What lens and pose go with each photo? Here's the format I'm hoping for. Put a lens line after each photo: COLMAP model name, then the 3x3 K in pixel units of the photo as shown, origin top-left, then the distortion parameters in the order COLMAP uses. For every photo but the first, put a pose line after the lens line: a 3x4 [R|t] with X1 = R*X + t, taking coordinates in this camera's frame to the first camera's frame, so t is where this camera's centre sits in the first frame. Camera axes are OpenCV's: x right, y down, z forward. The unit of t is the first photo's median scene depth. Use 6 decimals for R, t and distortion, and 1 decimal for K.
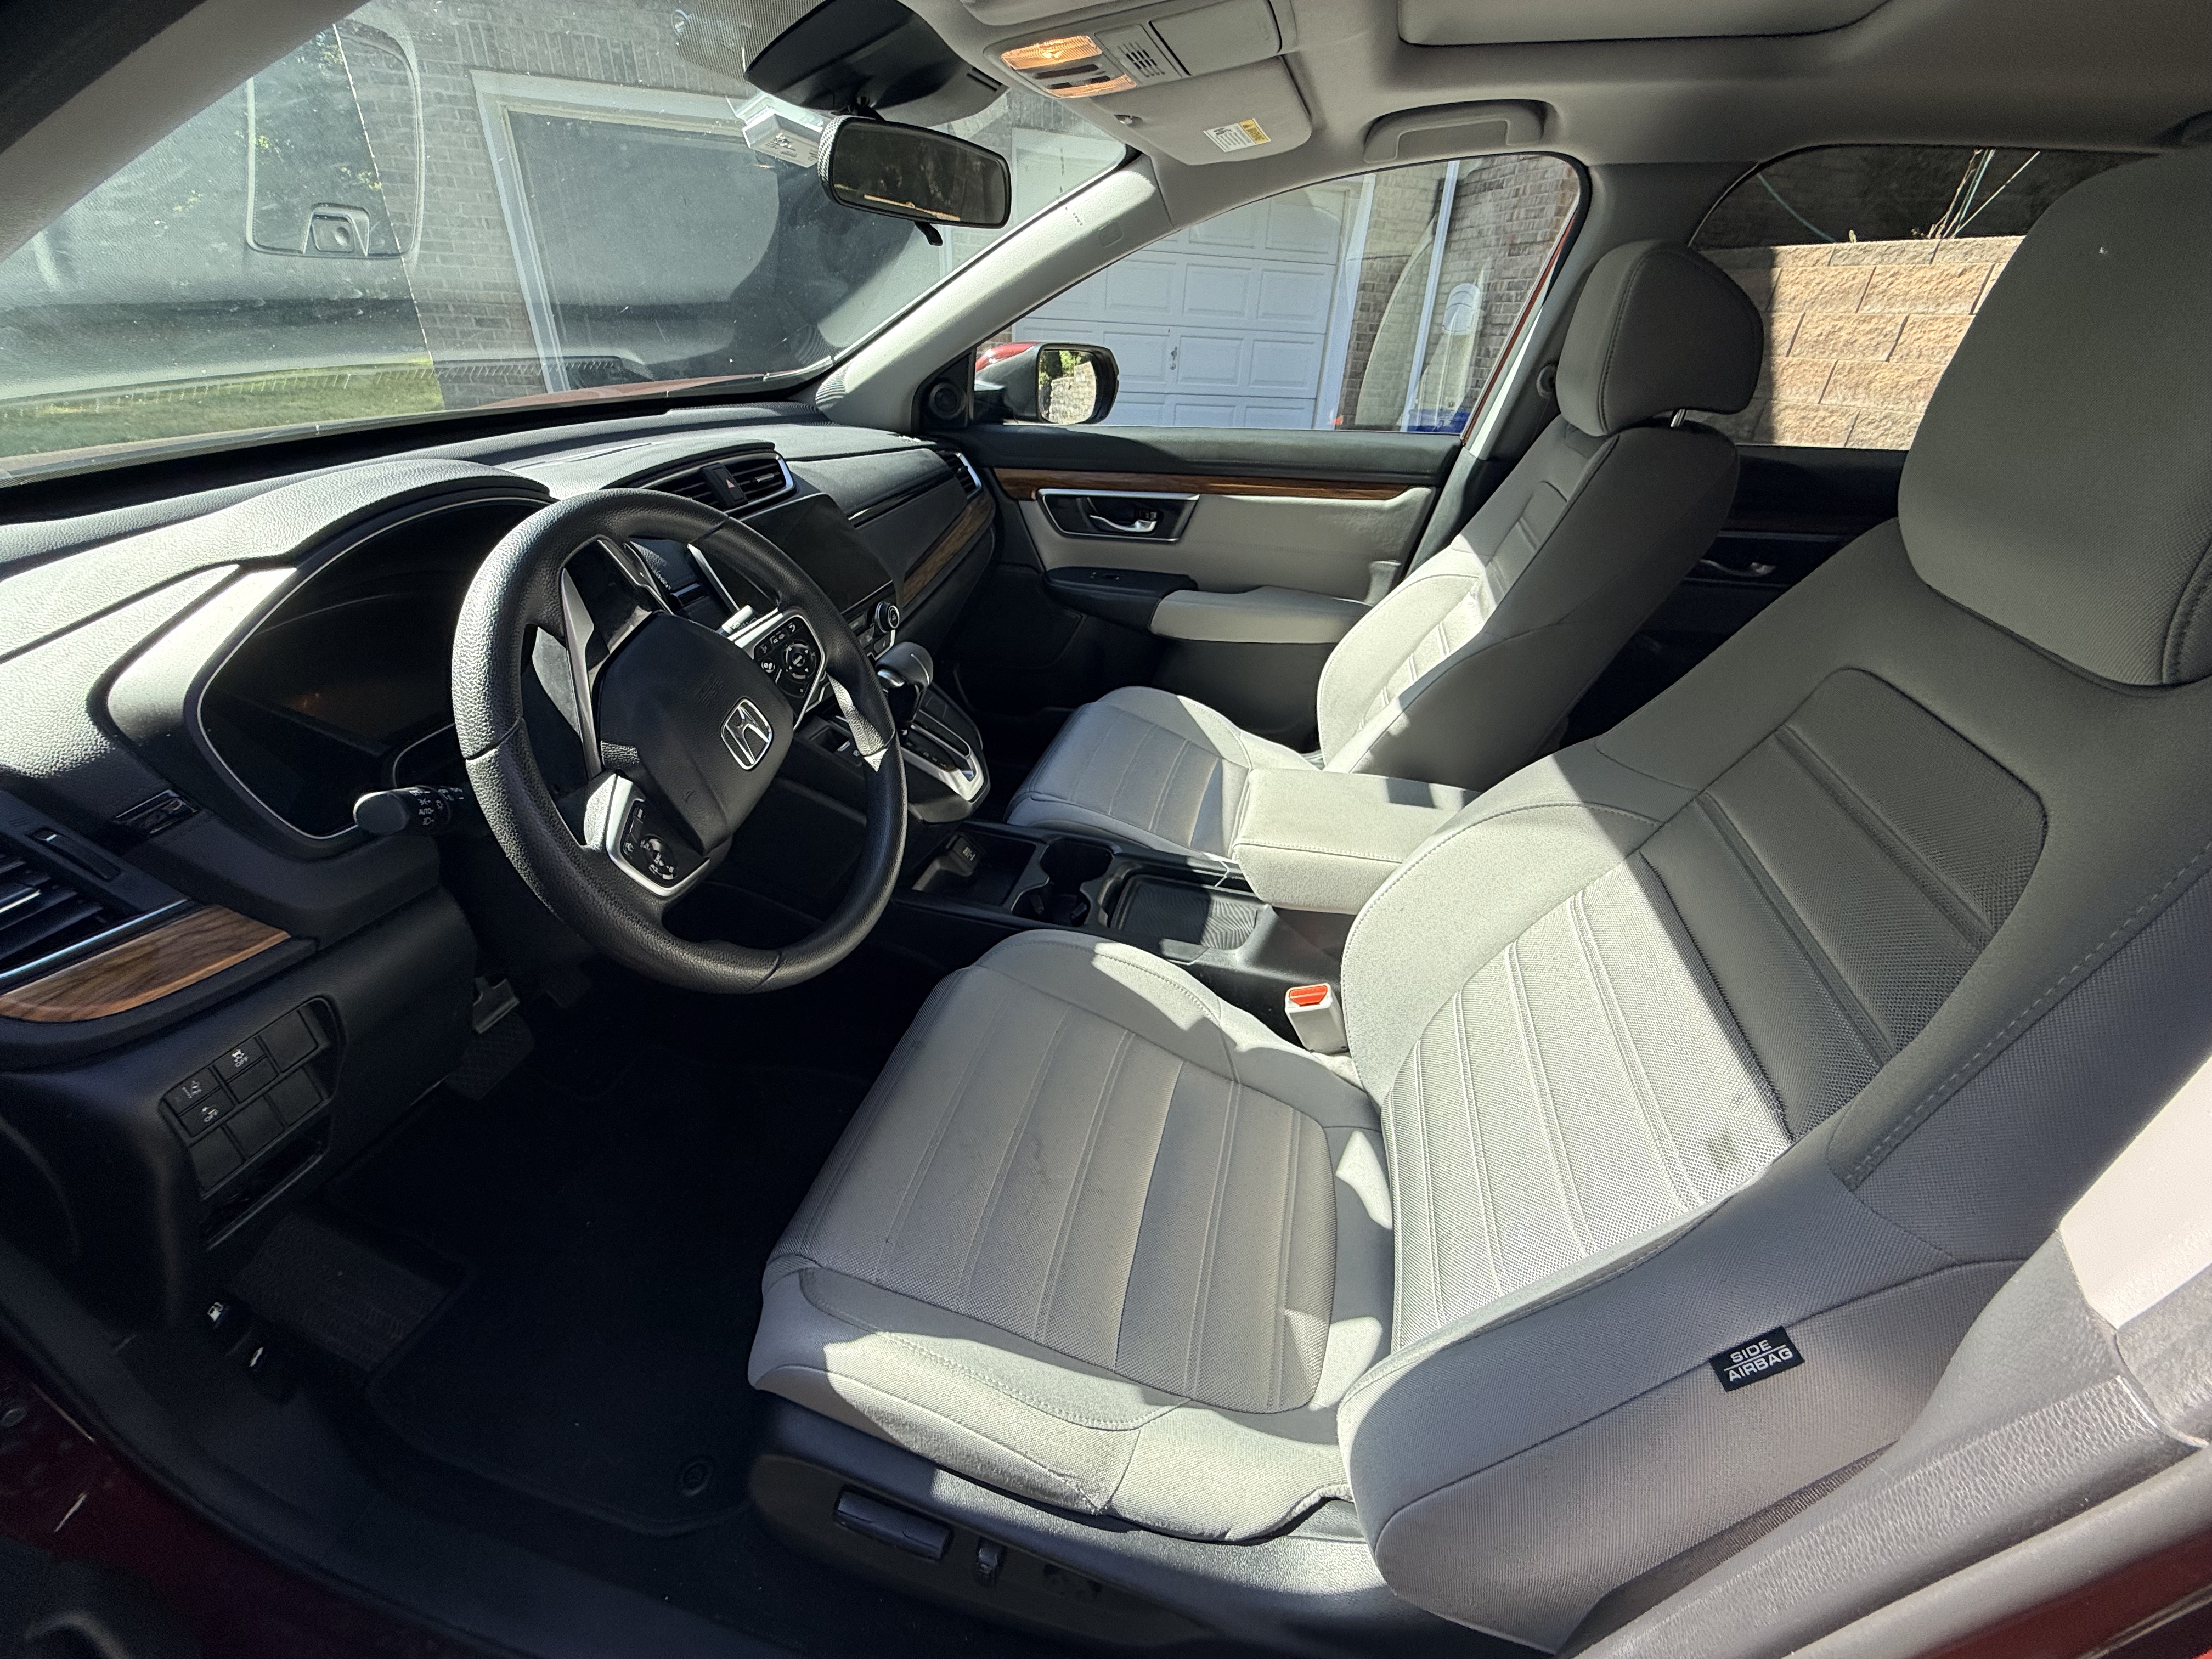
lens RADIAL K [[880.0, 0, 1093.0], [0, 880.0, 825.4], [0, 0, 1]] dist [-0.000032, -0.000136]
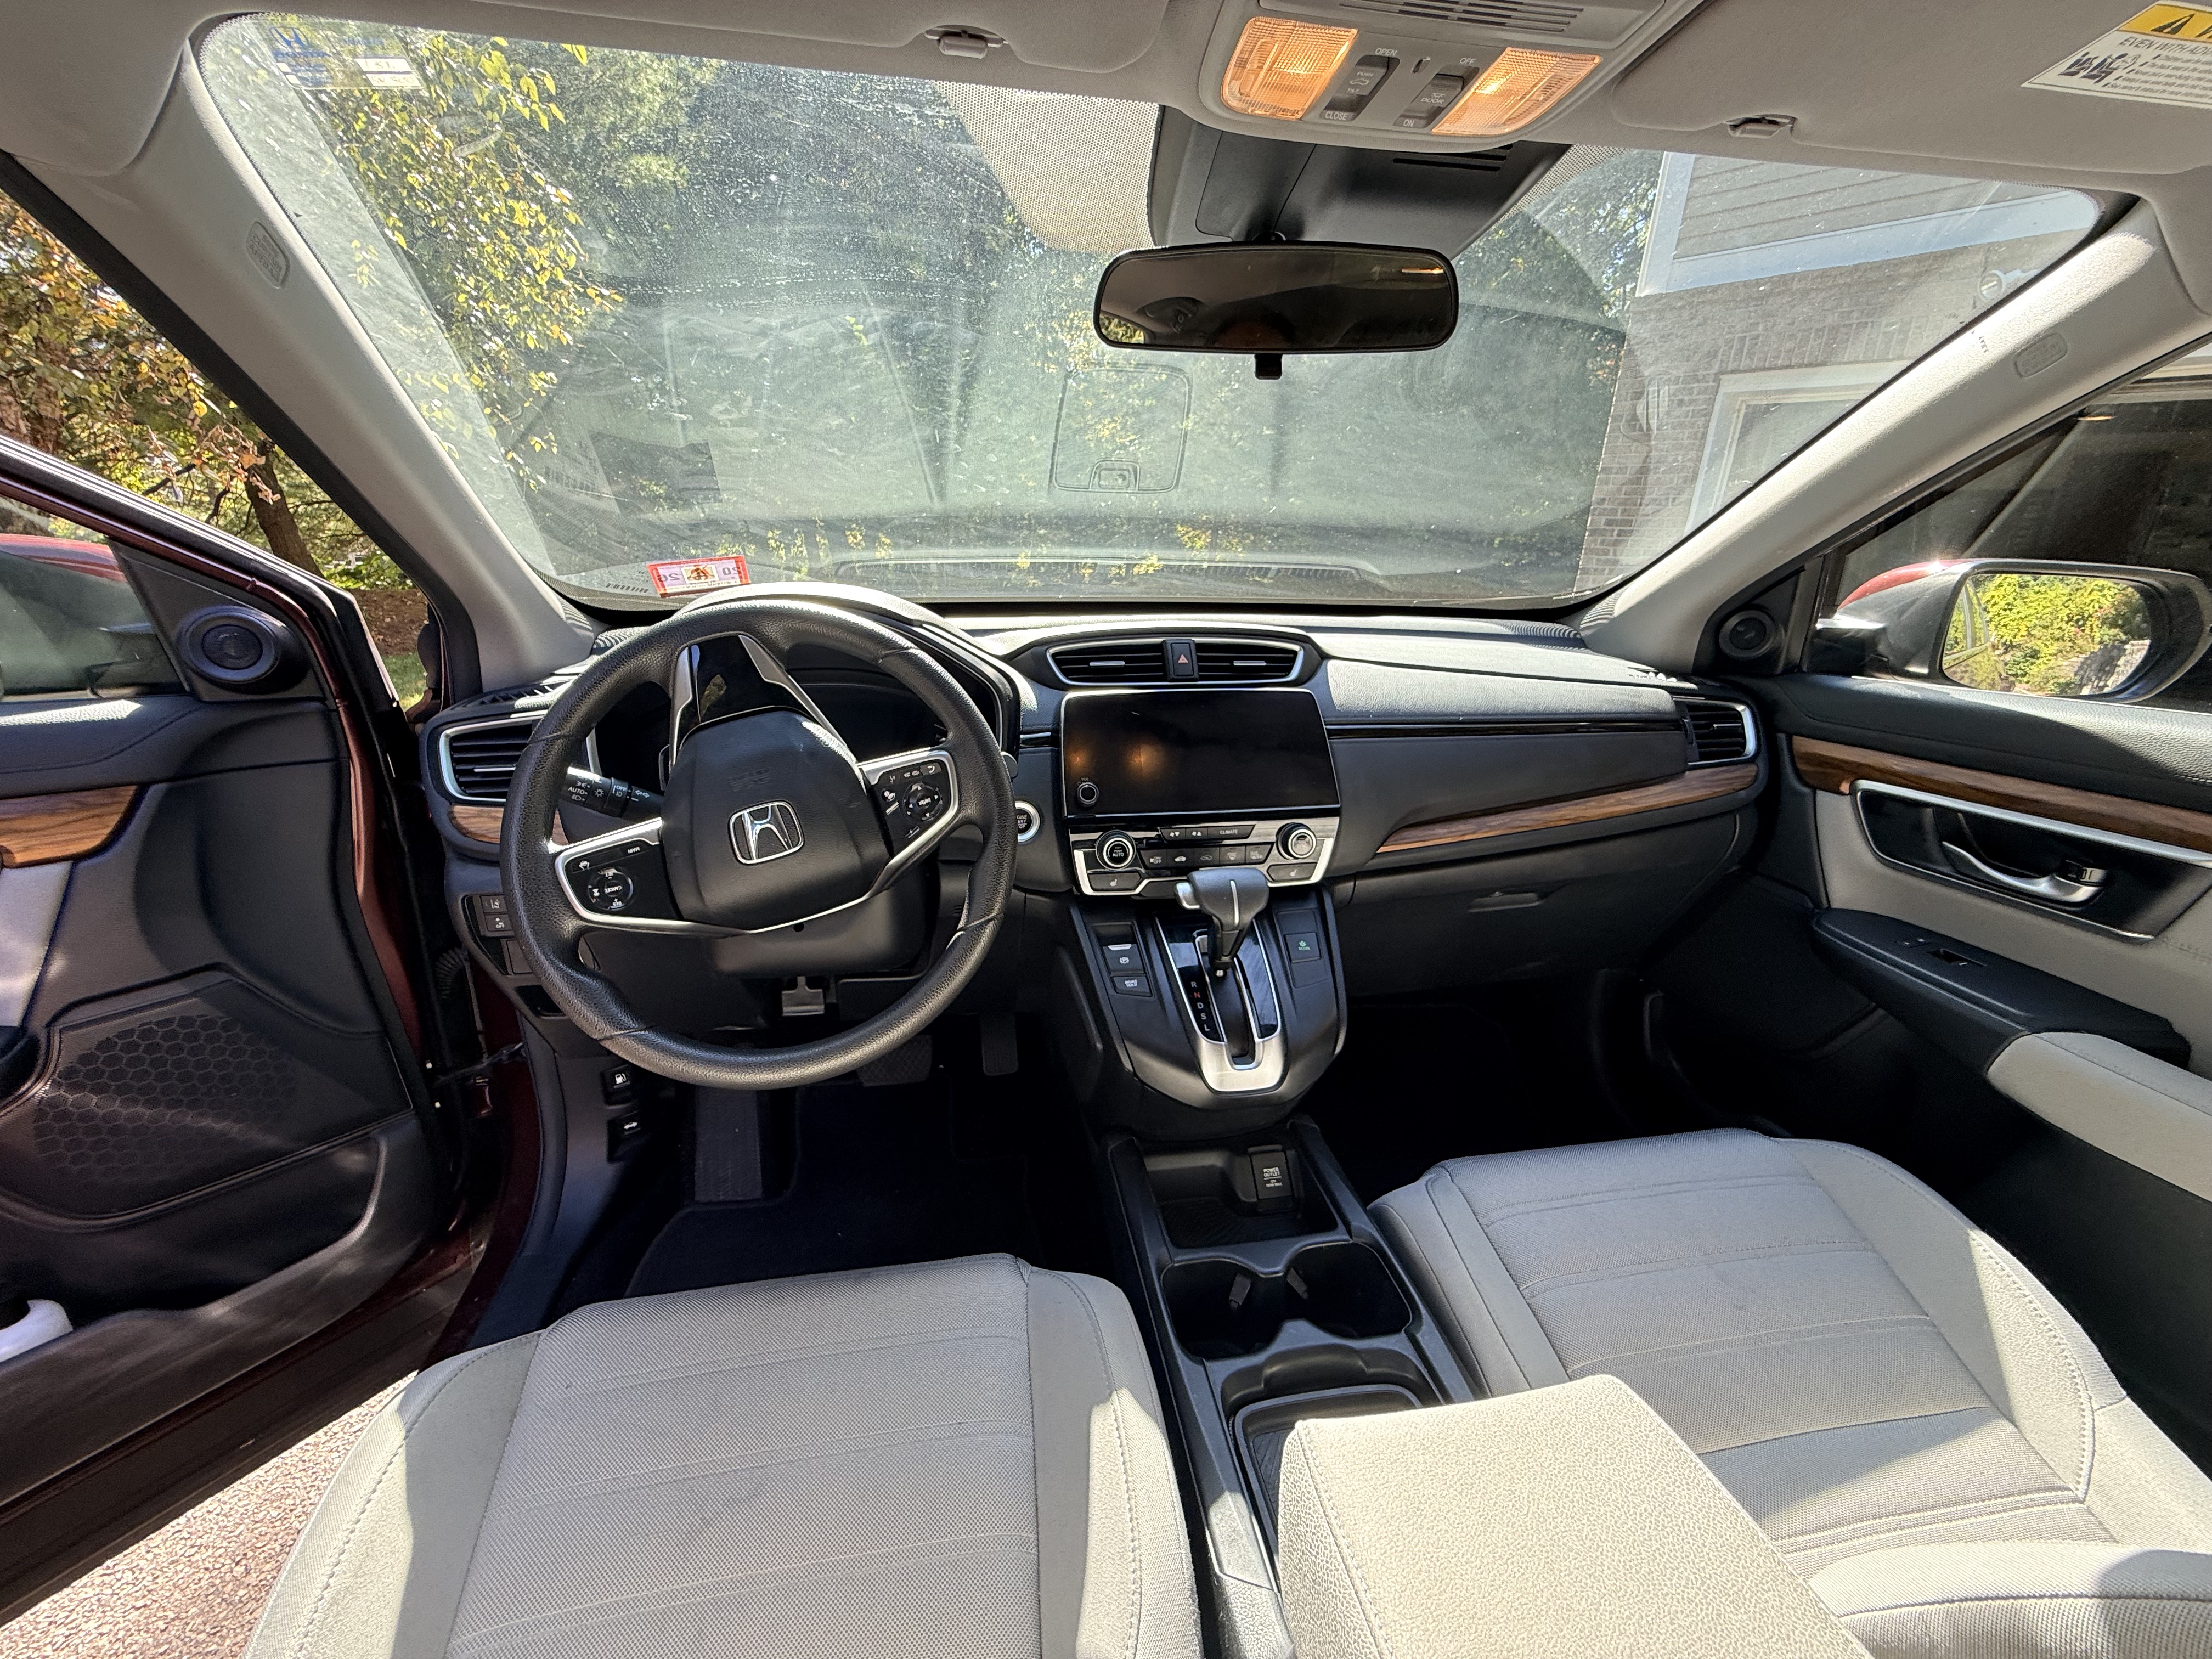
lens RADIAL K [[880.0, 0, 1107.0], [0, 880.0, 822.4], [0, 0, 1]] dist [-0.000032, -0.000136]
pose [[0.410940, 0.252909, -0.875880, 0.259963], [-0.473761, 0.880078, 0.031845, -0.131564], [0.778896, 0.401871, 0.481477, 0.321752]]
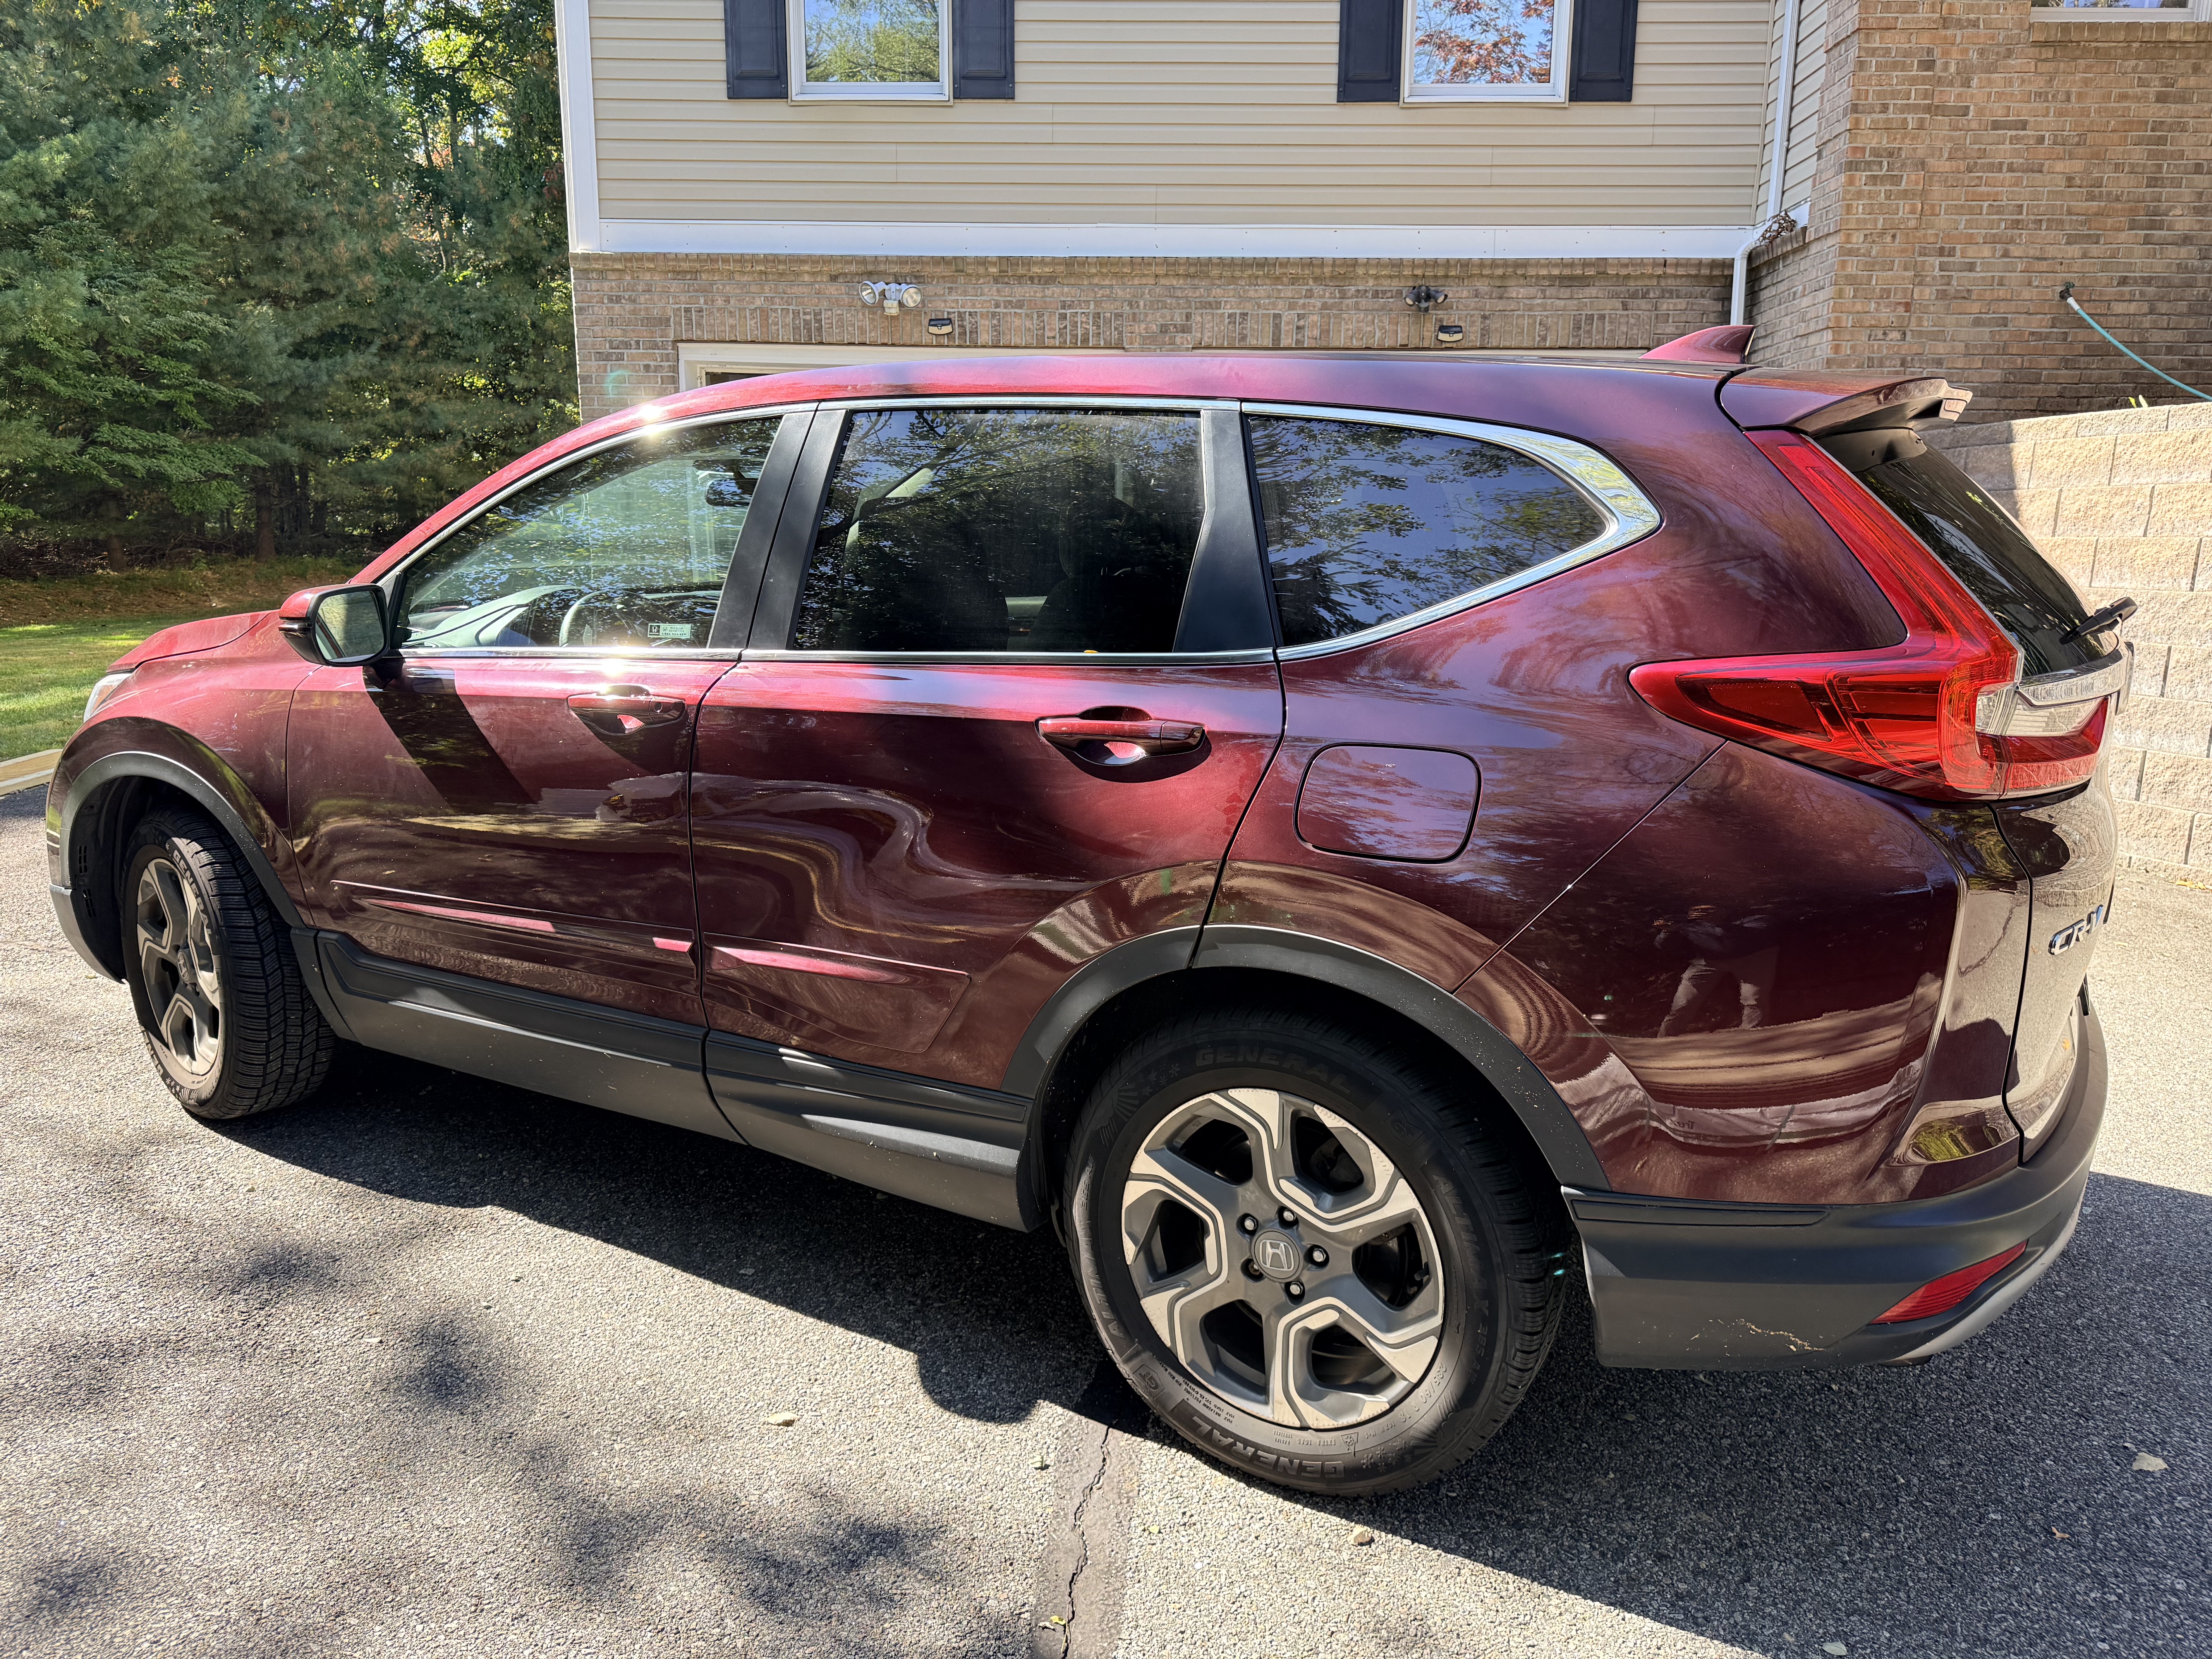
lens RADIAL K [[1560.6, 0, 1109.4], [0, 1560.6, 825.8], [0, 0, 1]] dist [0.005136, -0.000590]
pose [[0.961611, 0.012636, -0.274126, 1.023567], [-0.102543, 0.943121, -0.316240, 0.746635], [0.254538, 0.332209, 0.908211, -1.245272]]
